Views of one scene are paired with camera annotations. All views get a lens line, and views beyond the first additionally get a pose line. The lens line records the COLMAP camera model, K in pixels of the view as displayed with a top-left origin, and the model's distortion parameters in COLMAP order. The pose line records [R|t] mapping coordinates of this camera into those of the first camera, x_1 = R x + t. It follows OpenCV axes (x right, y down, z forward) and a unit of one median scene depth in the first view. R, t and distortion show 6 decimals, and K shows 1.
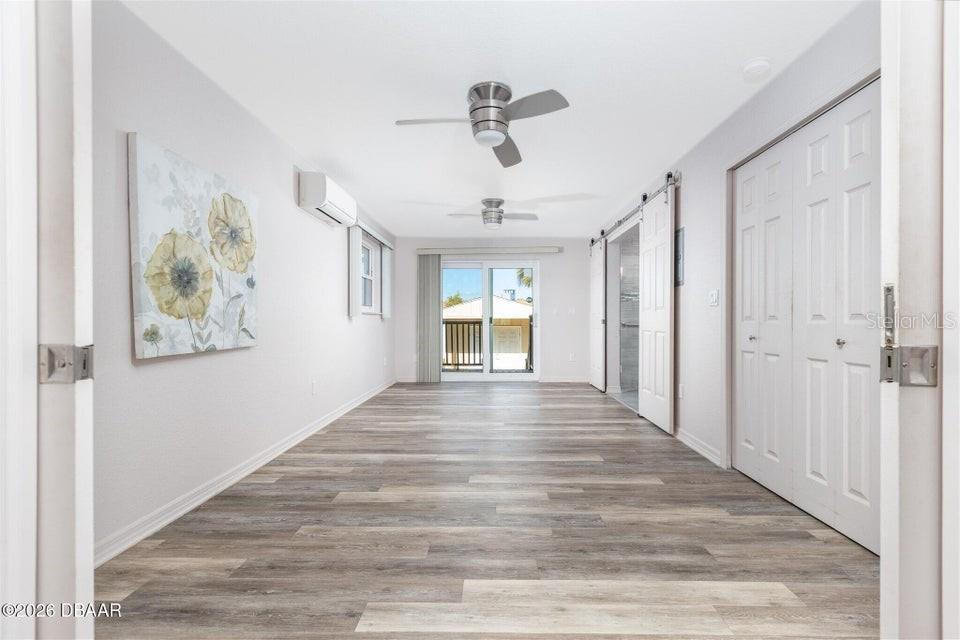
lens RADIAL K [[450.6, 0, 480.0], [0, 450.6, 320.0], [0, 0, 1]] dist [-0.000081, -0.000233]
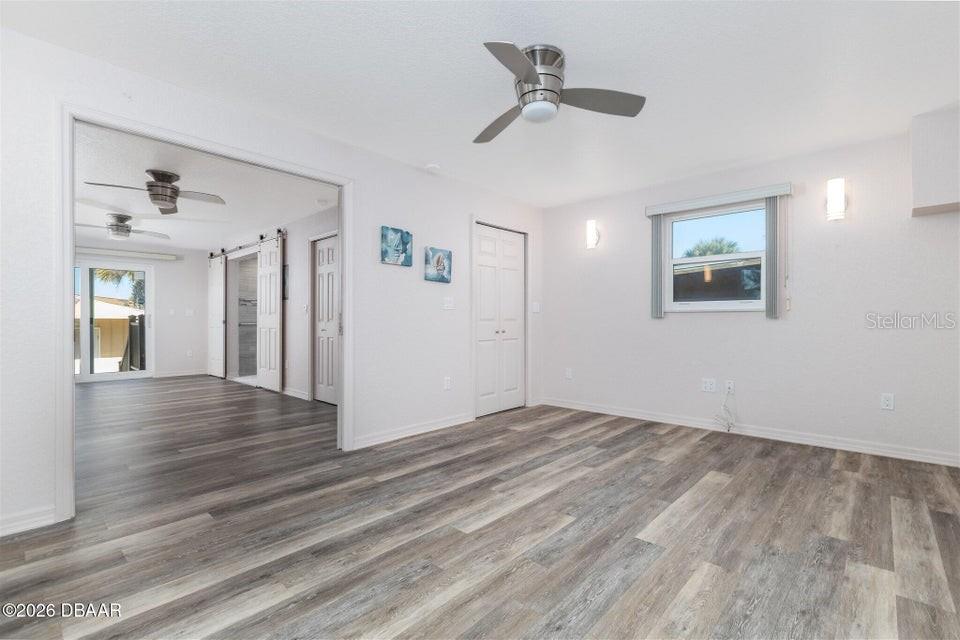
lens RADIAL K [[434.0, 0, 491.3], [0, 434.0, 321.1], [0, 0, 1]] dist [0.000700, 0.000012]
pose [[0.650160, -0.000402, 0.759797, -0.214072], [-0.001663, 0.999997, 0.001953, -0.003189], [-0.759795, -0.002534, 0.650157, -0.469810]]
